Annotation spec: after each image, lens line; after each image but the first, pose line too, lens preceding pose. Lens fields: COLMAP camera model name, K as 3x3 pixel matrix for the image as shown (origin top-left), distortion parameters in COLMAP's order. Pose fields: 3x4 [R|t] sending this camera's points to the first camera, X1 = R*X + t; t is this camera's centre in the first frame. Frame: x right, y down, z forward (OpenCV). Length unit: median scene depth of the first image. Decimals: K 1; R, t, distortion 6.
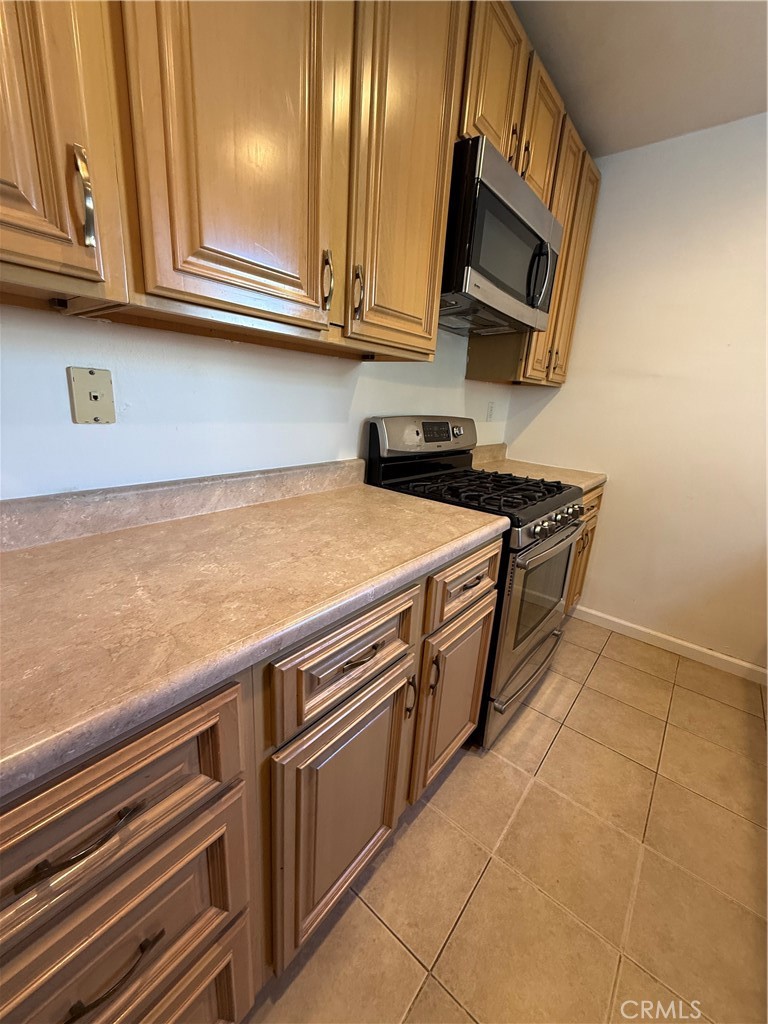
lens RADIAL K [[406.3, 0, 381.8], [0, 406.3, 510.6], [0, 0, 1]] dist [-0.000323, -0.000331]
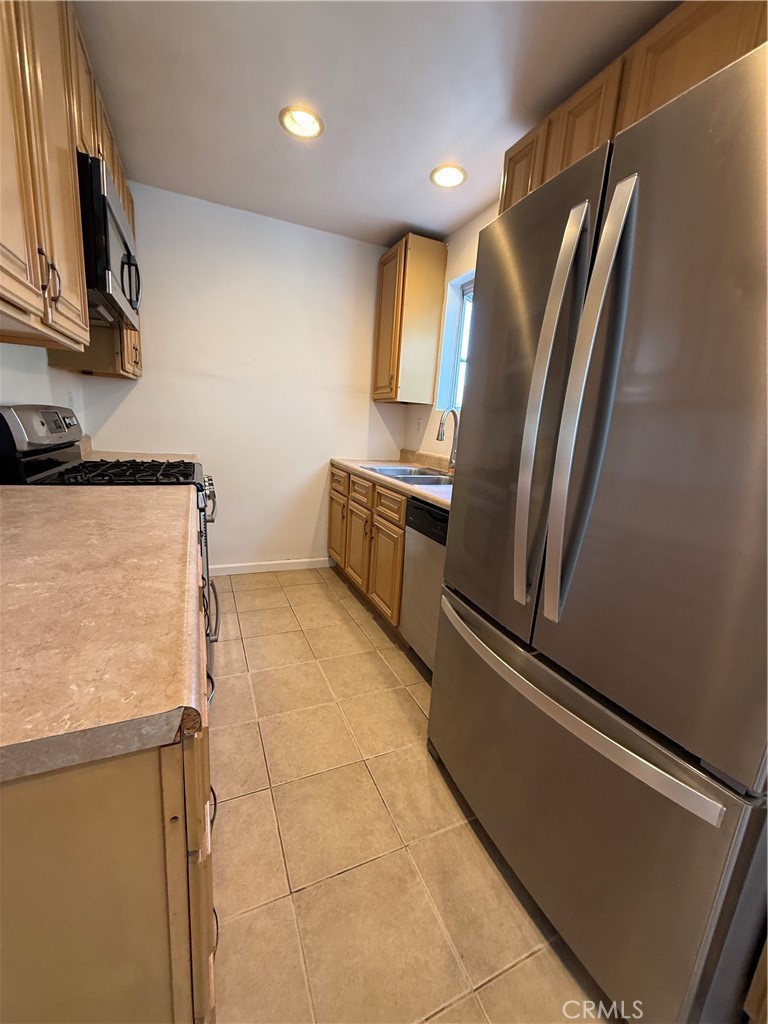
lens RADIAL K [[406.3, 0, 385.8], [0, 406.3, 509.0], [0, 0, 1]] dist [-0.000323, -0.000331]
pose [[0.443765, -0.213967, 0.870224, -0.447367], [0.202608, 0.969888, 0.135154, 0.032580], [-0.872939, 0.116338, 0.473754, -0.099794]]
